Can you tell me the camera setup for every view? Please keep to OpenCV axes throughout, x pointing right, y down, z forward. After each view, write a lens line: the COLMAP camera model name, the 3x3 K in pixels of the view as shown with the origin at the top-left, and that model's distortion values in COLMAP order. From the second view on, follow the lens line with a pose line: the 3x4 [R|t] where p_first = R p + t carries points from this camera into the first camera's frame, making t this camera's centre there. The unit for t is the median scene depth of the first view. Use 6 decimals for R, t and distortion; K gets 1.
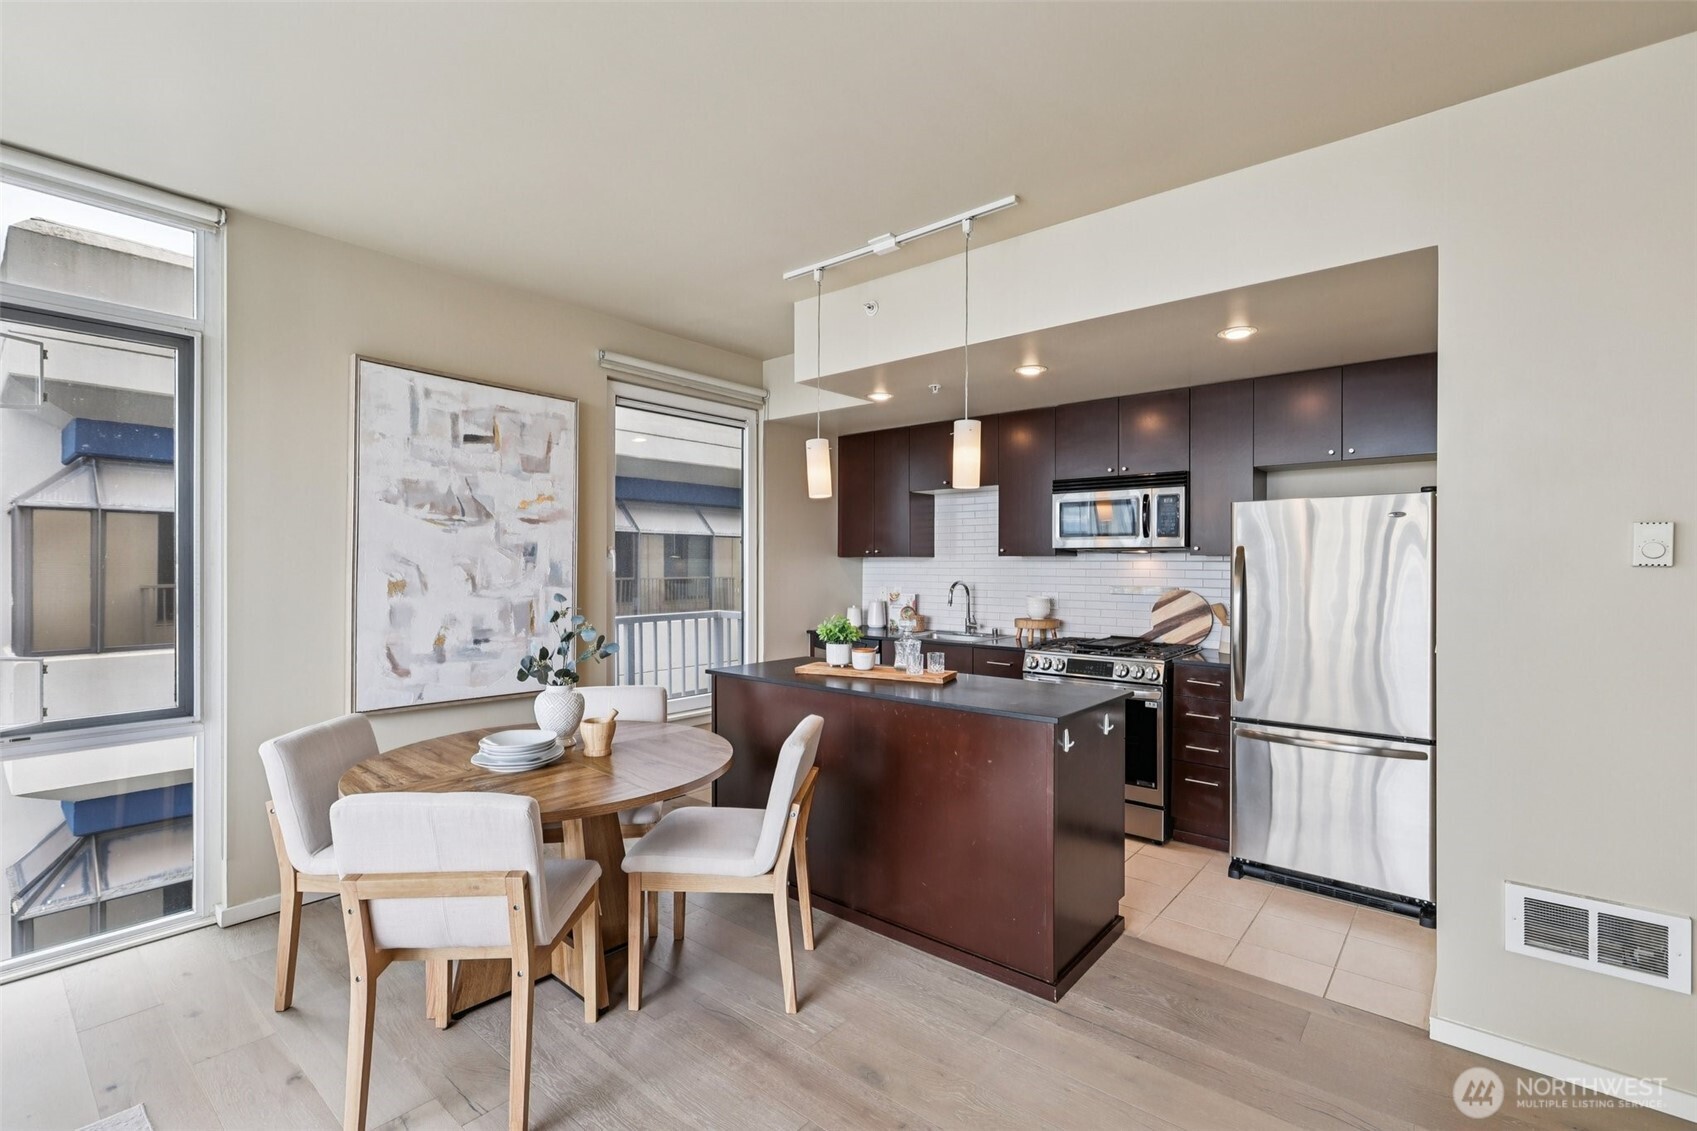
lens RADIAL K [[757.6, 0, 853.7], [0, 757.6, 567.2], [0, 0, 1]] dist [-0.002199, 0.002745]
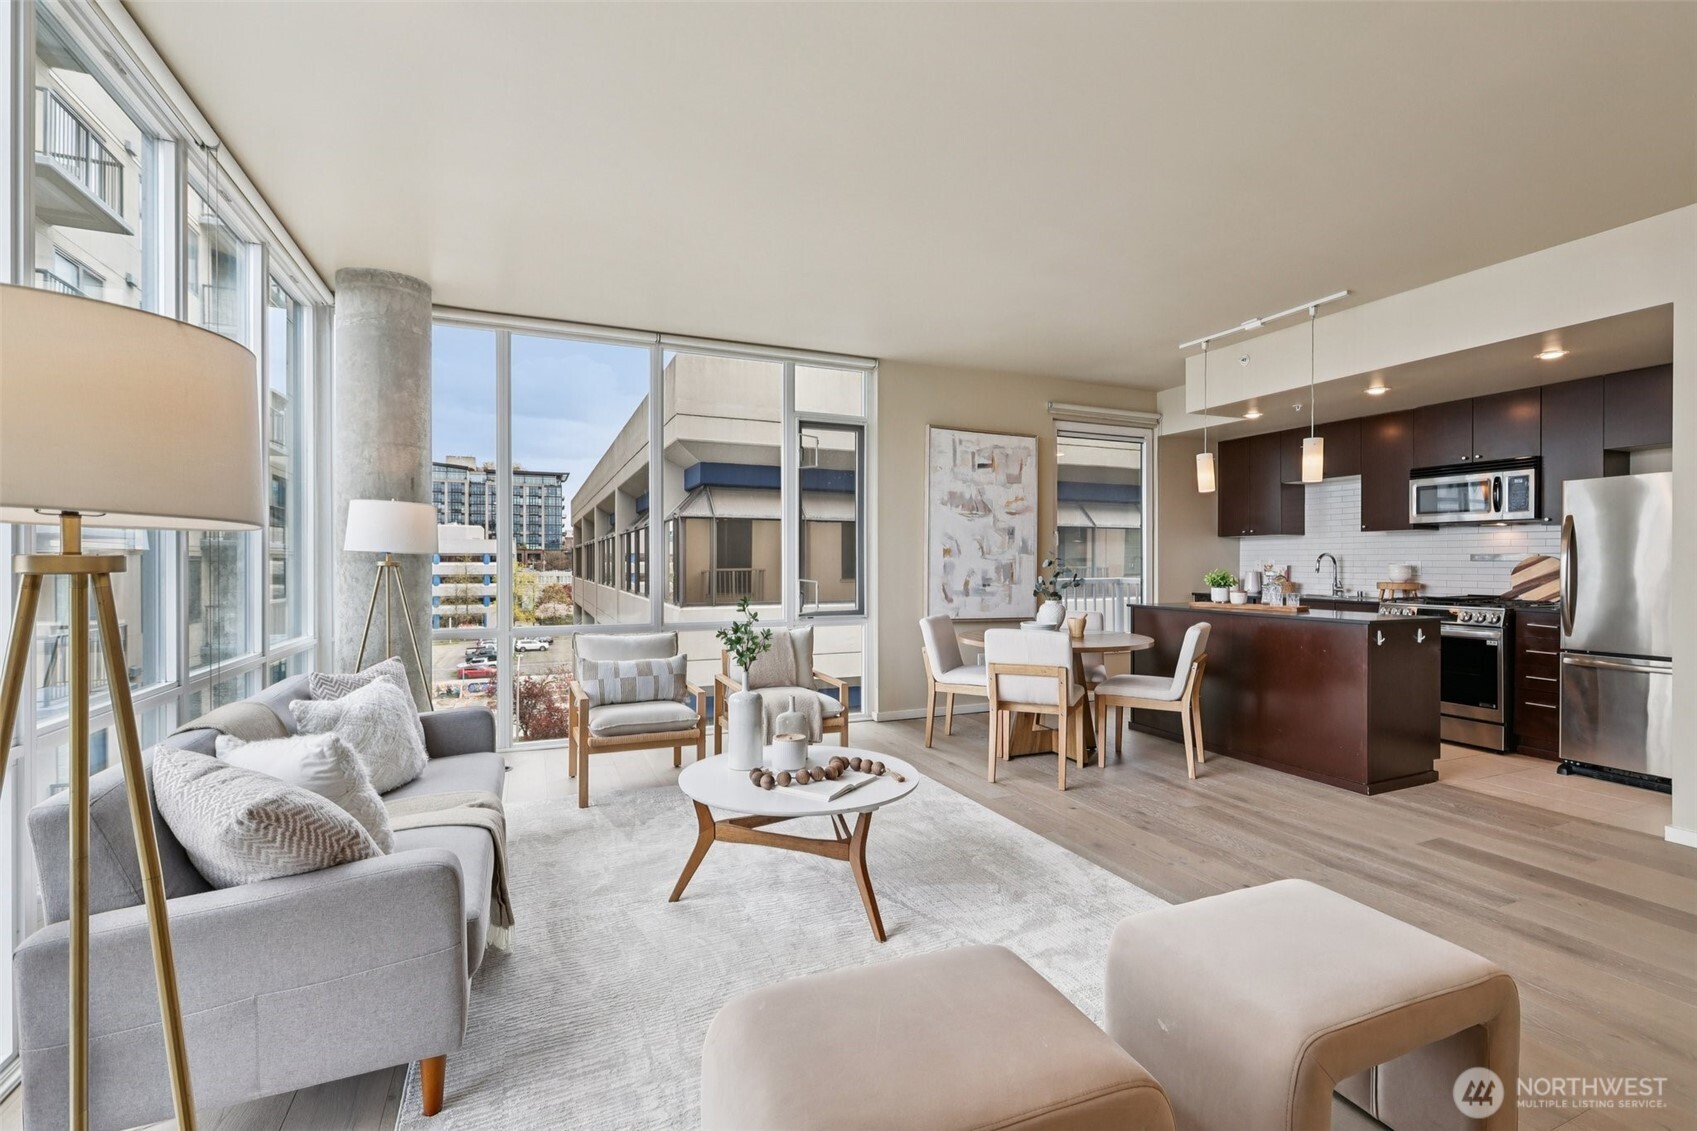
lens RADIAL K [[757.6, 0, 859.7], [0, 757.6, 566.7], [0, 0, 1]] dist [-0.002199, 0.002745]
pose [[0.896751, -0.000280, -0.442536, 0.003767], [0.001632, 0.999995, 0.002675, 0.049170], [0.442533, -0.003121, 0.896747, -0.613113]]
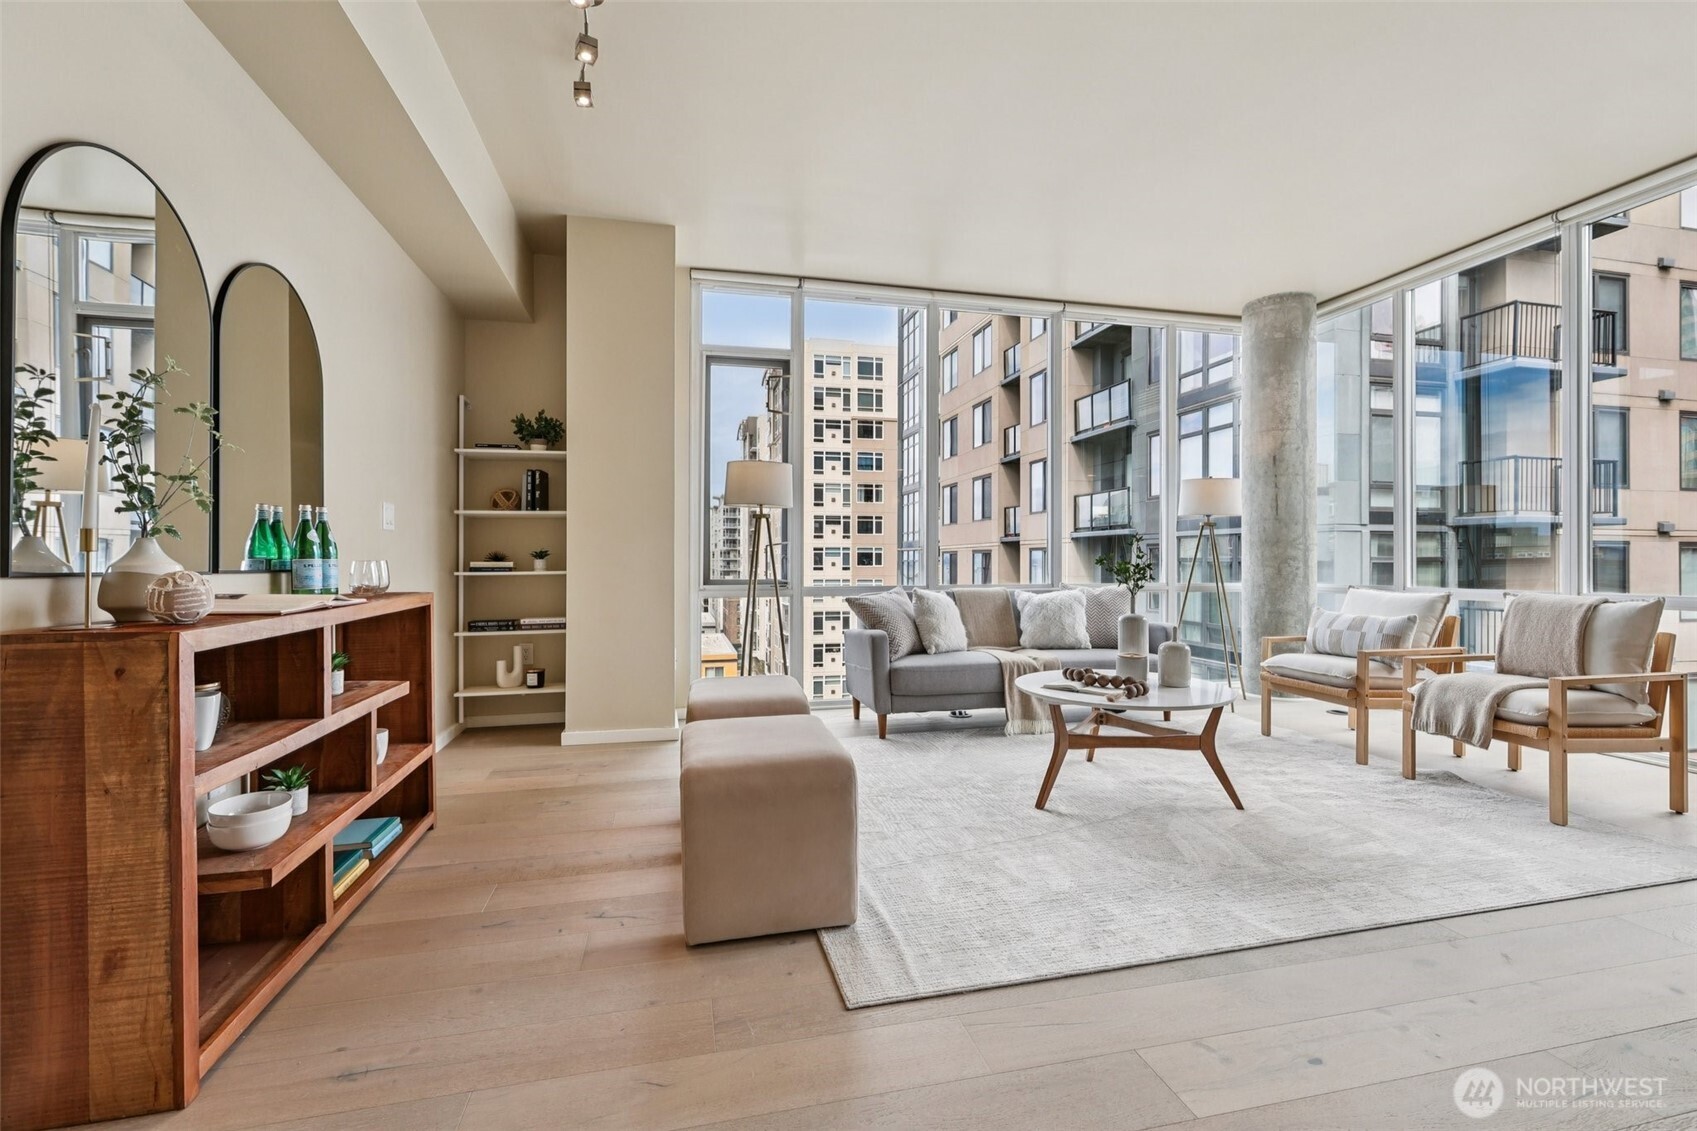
lens RADIAL K [[757.6, 0, 853.8], [0, 757.6, 559.9], [0, 0, 1]] dist [-0.002199, 0.002745]
pose [[-0.596686, -0.005463, -0.802456, 0.480569], [-0.005701, 0.999980, -0.002569, 0.117041], [0.802455, 0.003043, -0.596705, 0.286866]]
